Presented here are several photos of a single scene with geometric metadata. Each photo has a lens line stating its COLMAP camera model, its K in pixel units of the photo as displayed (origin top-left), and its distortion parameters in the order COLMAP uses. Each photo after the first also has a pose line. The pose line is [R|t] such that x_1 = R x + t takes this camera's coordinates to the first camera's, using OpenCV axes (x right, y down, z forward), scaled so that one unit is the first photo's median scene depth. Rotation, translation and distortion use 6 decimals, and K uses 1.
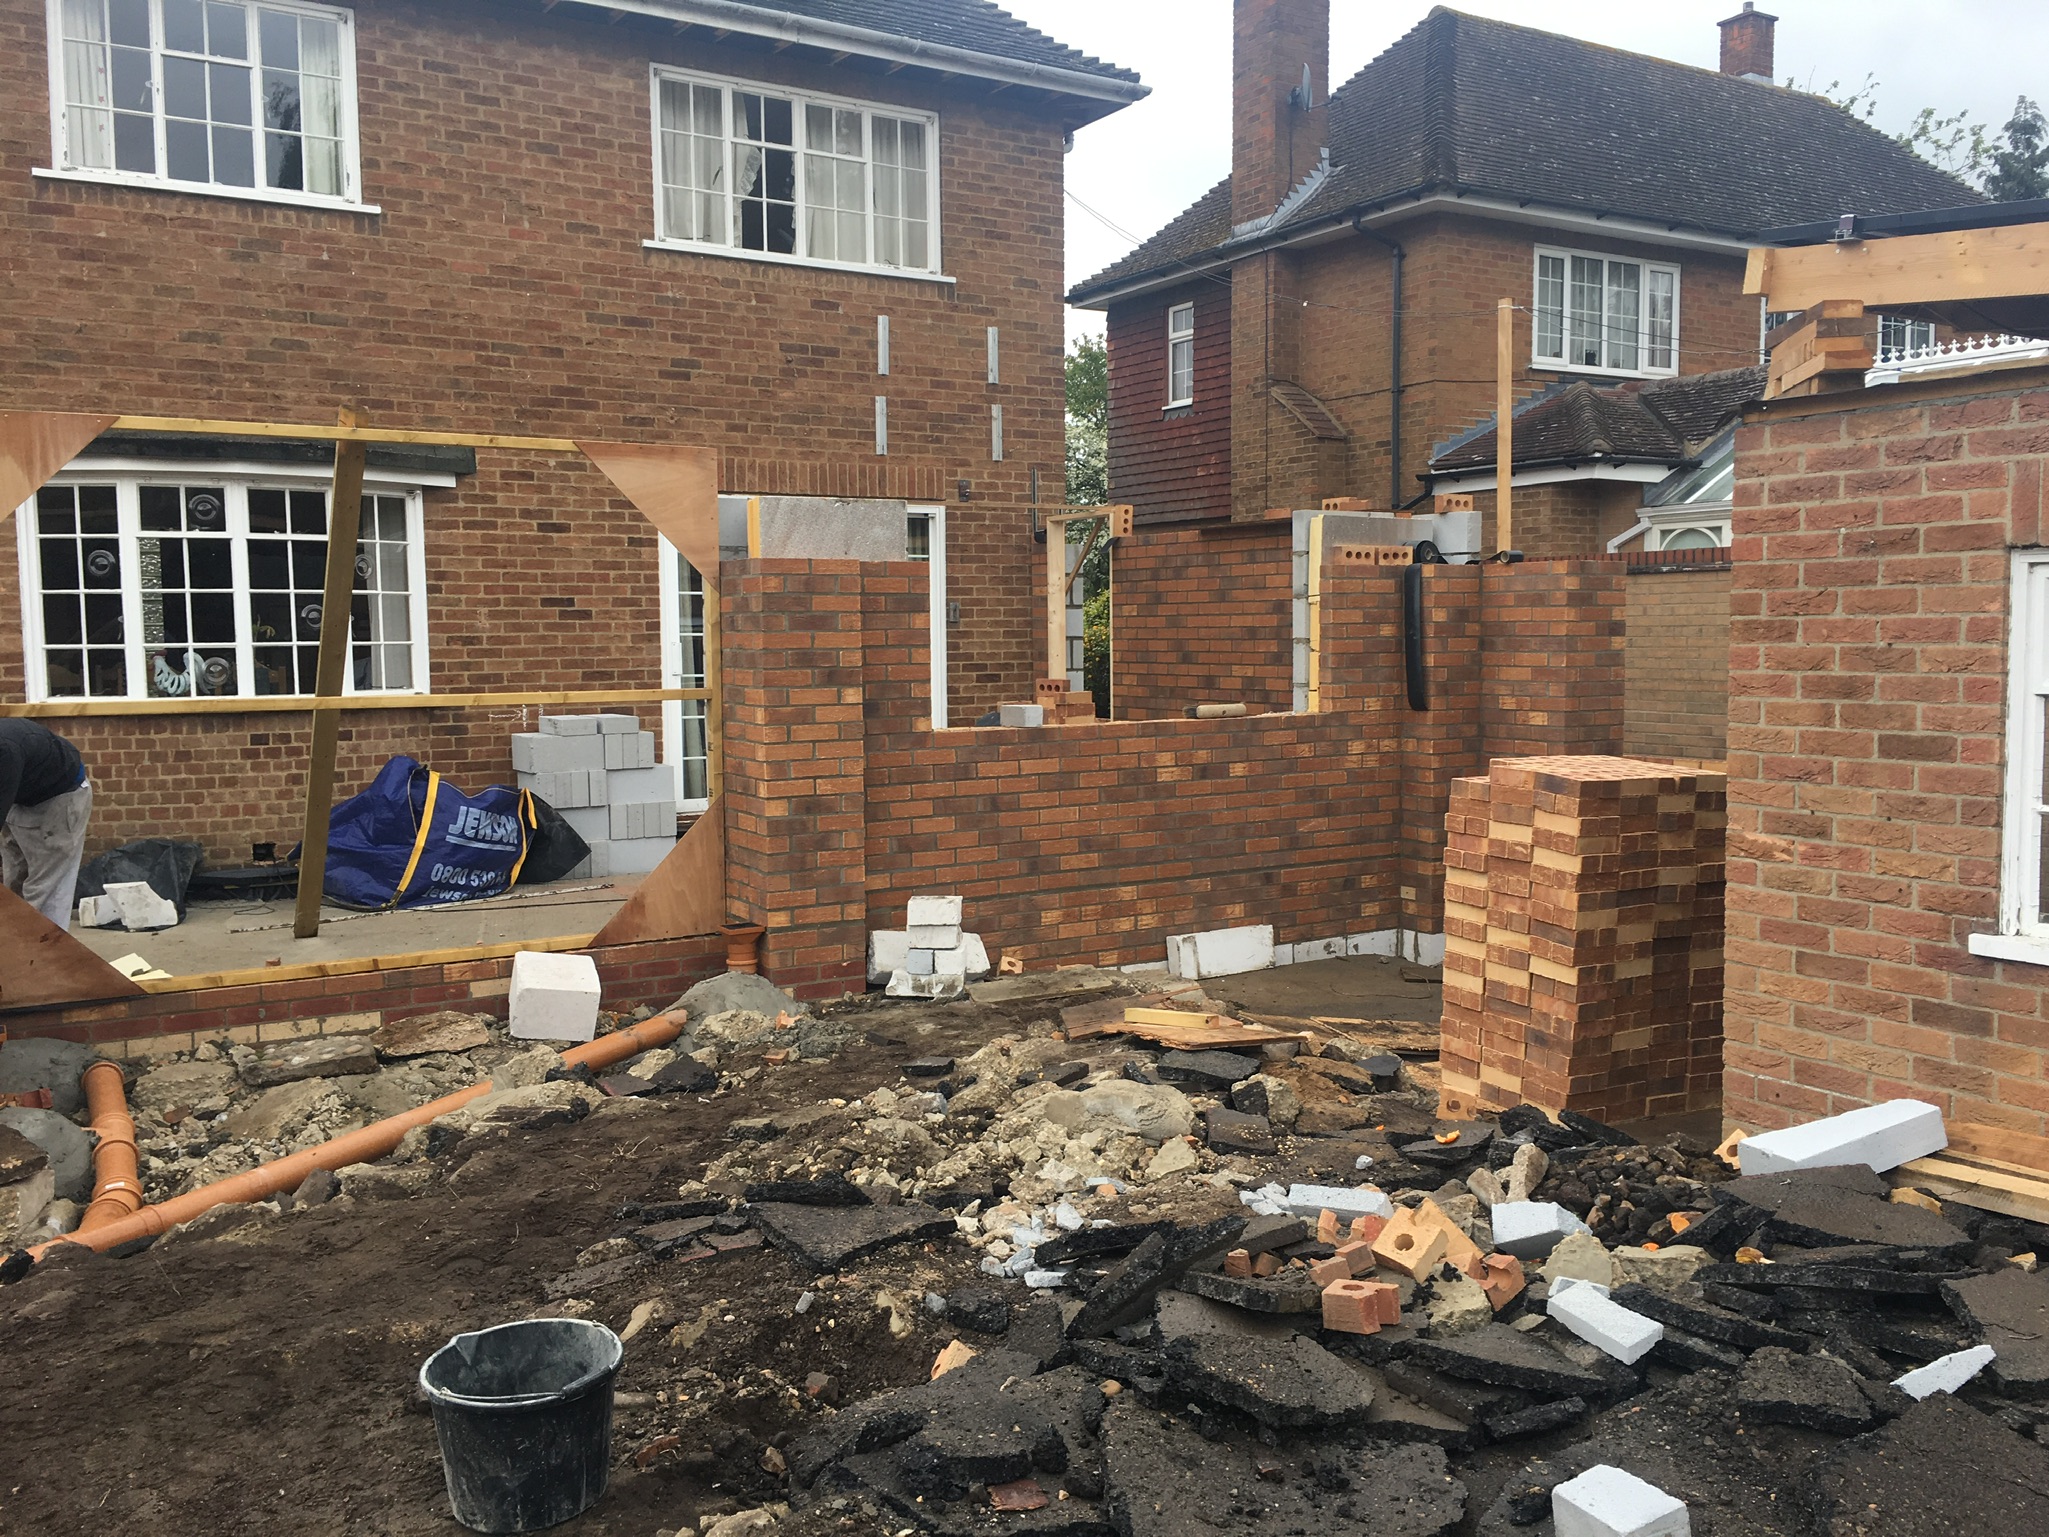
lens RADIAL K [[1733.9, 0, 1040.0], [0, 1733.9, 755.1], [0, 0, 1]] dist [0.082844, -0.111090]
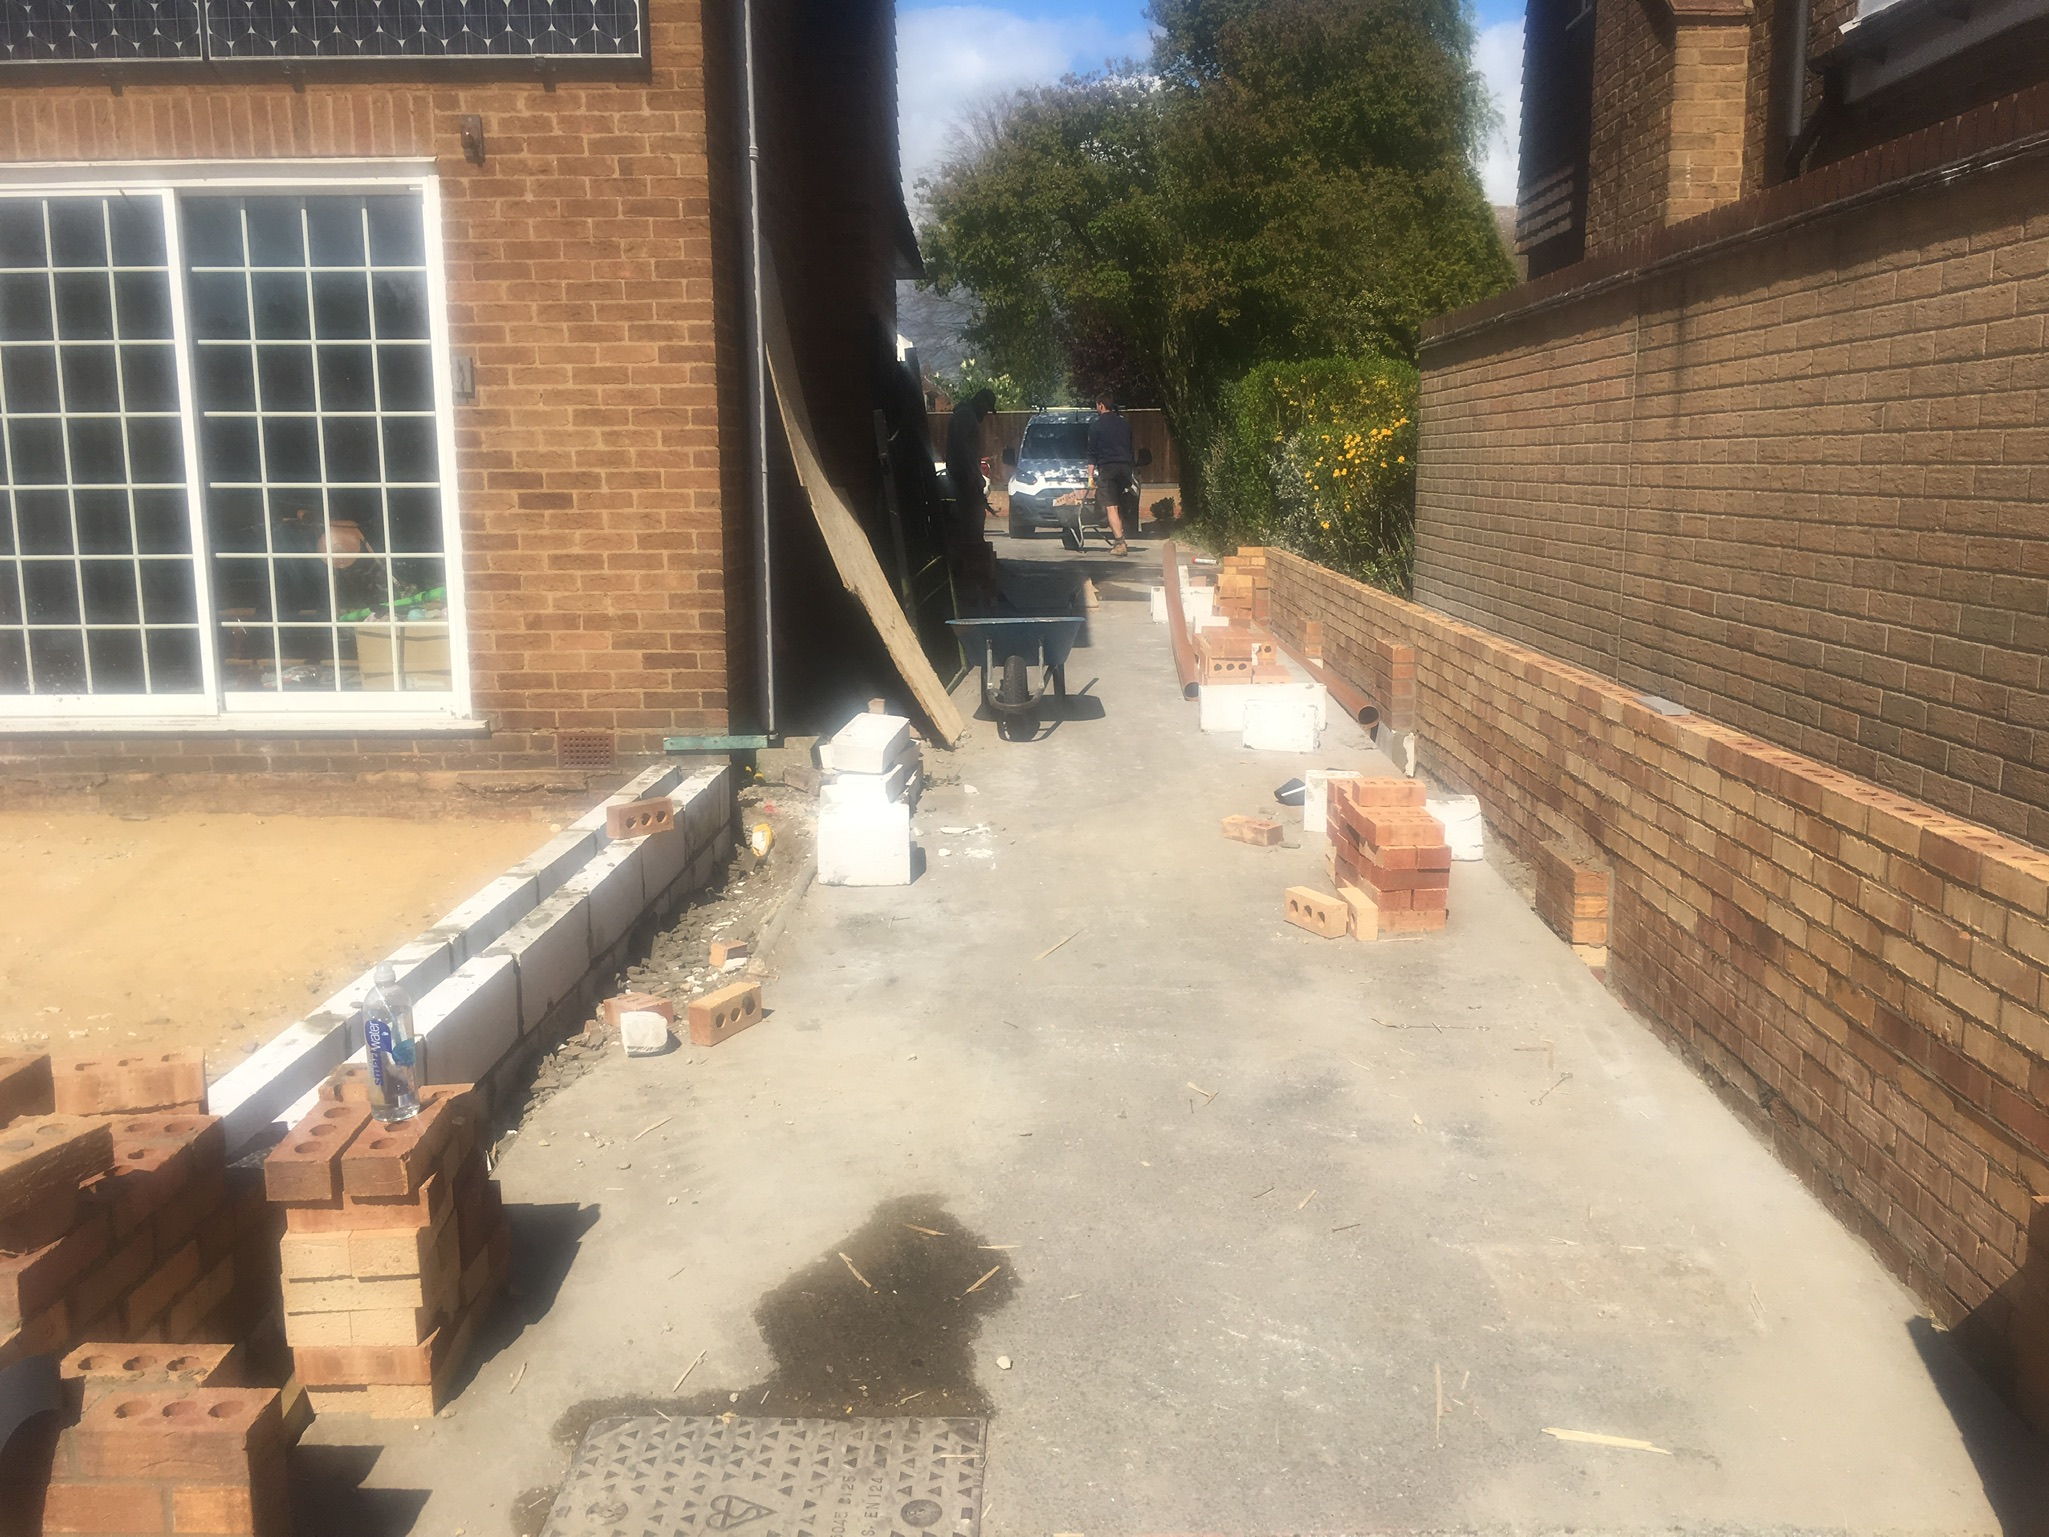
lens RADIAL K [[1733.9, 0, 1001.3], [0, 1733.9, 715.8], [0, 0, 1]] dist [0.082844, -0.111090]
pose [[0.835267, 0.087445, -0.542847, 0.489354], [-0.037105, 0.993987, 0.103024, -0.050010], [0.548591, -0.065910, 0.833489, 0.802723]]
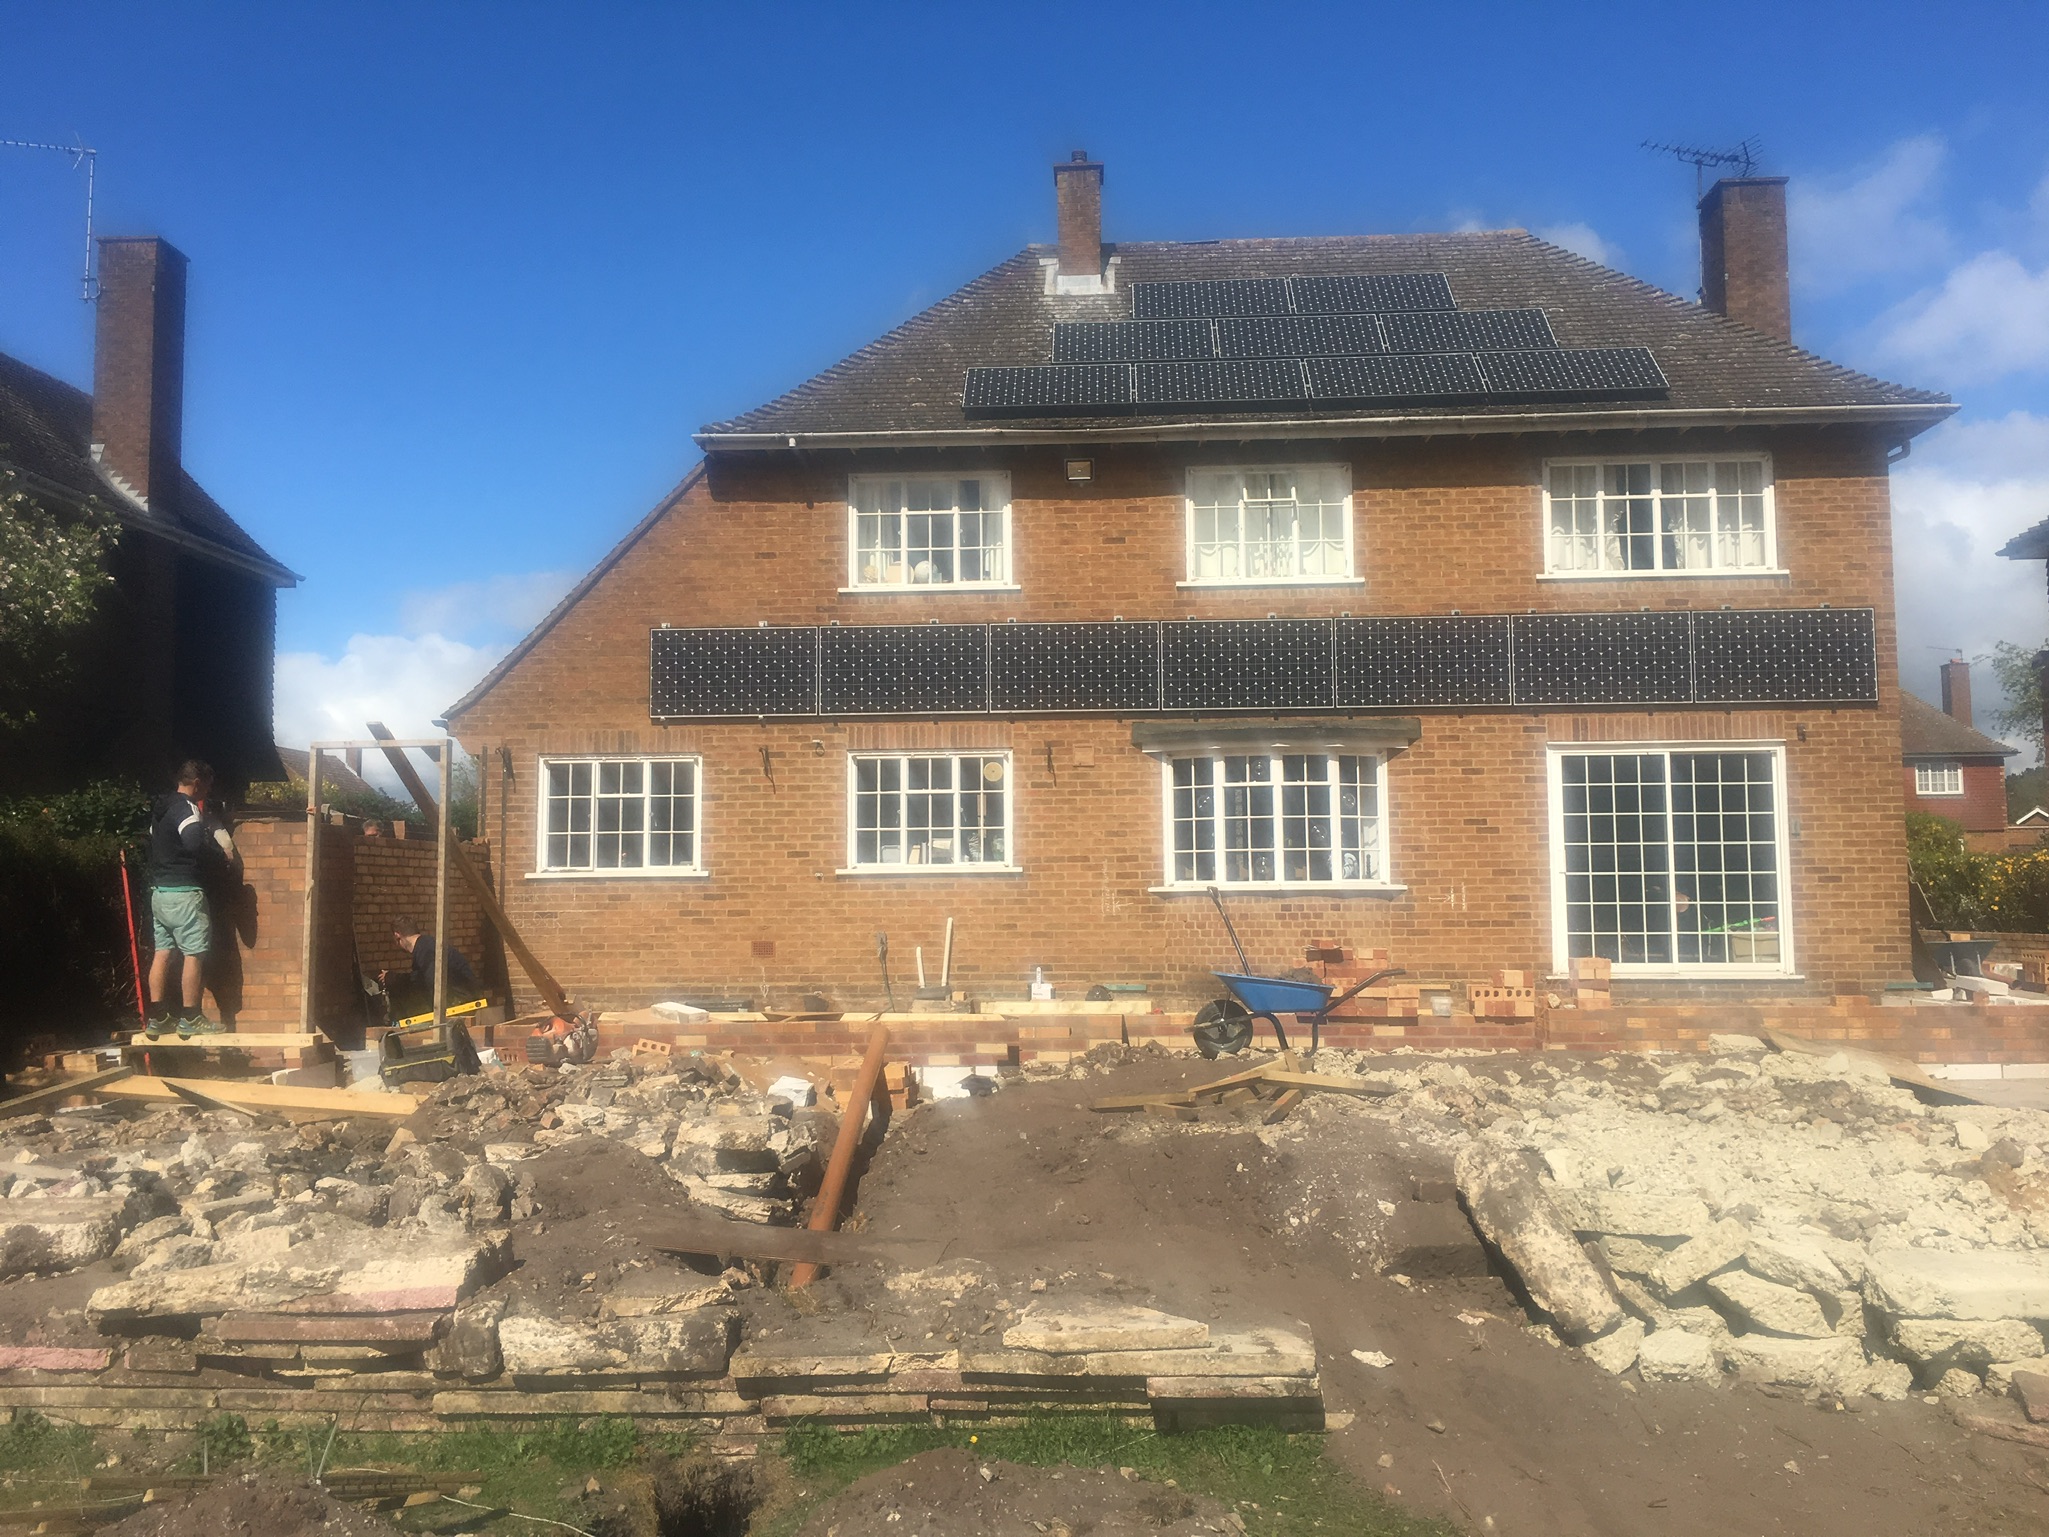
lens RADIAL K [[1733.9, 0, 1026.2], [0, 1733.9, 747.1], [0, 0, 1]] dist [0.082844, -0.111090]
pose [[0.818636, -0.049838, -0.572147, 0.284444], [-0.040202, 0.988811, -0.143653, 0.084545], [0.572905, 0.140601, 0.807472, -0.455895]]
